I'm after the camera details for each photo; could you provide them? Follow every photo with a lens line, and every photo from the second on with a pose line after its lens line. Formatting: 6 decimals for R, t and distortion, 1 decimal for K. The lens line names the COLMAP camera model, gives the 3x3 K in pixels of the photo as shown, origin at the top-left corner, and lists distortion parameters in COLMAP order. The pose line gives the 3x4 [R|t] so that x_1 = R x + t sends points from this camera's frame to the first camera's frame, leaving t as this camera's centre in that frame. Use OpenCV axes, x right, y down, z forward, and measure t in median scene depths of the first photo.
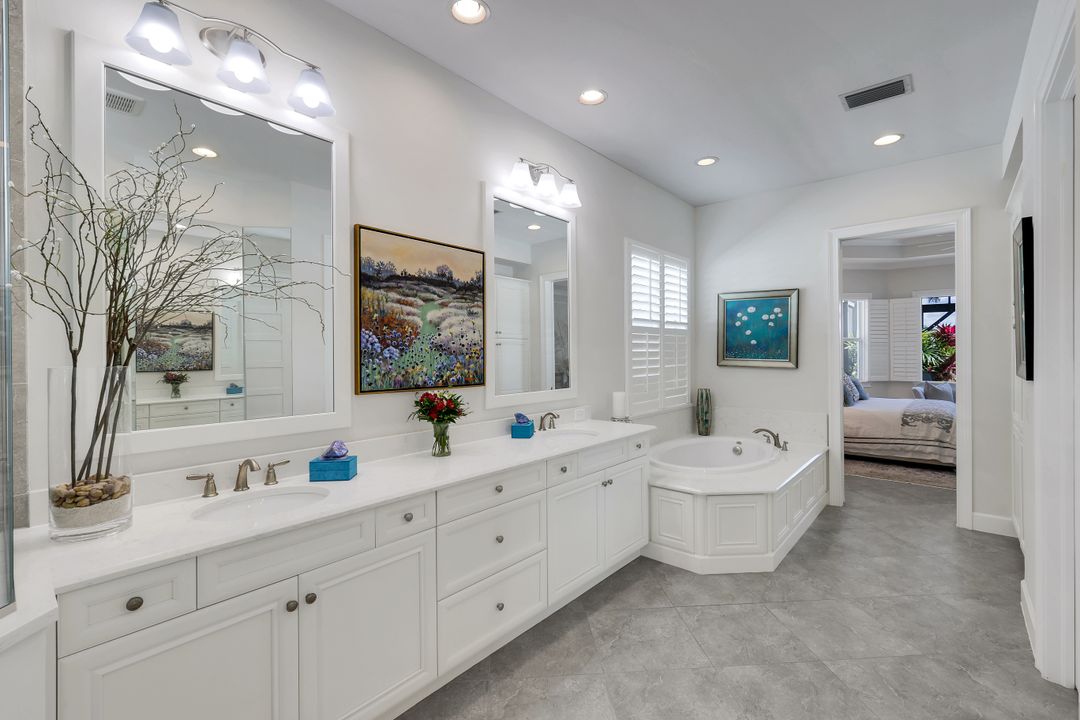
lens RADIAL K [[471.6, 0, 542.8], [0, 471.6, 352.6], [0, 0, 1]] dist [0.001848, 0.000508]
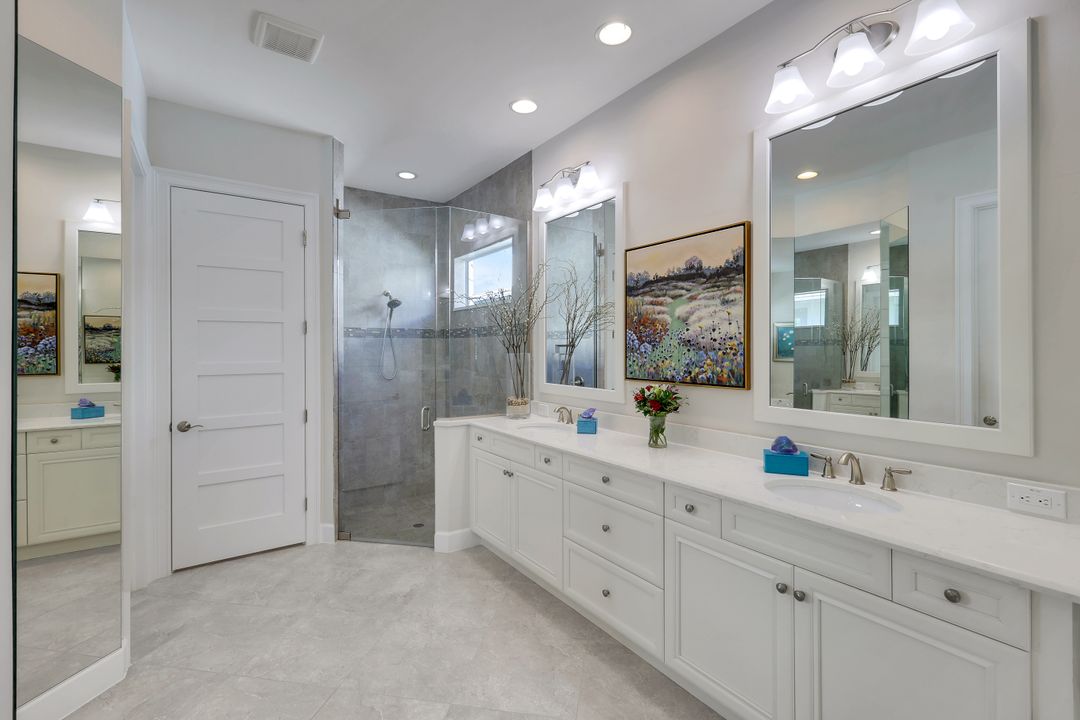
lens RADIAL K [[491.5, 0, 538.0], [0, 491.5, 340.4], [0, 0, 1]] dist [0.002440, 0.000506]
pose [[-0.269339, -0.007933, -0.963013, 0.860349], [0.004954, 0.999941, -0.009623, -0.007458], [0.963033, -0.007363, -0.269284, 0.992495]]
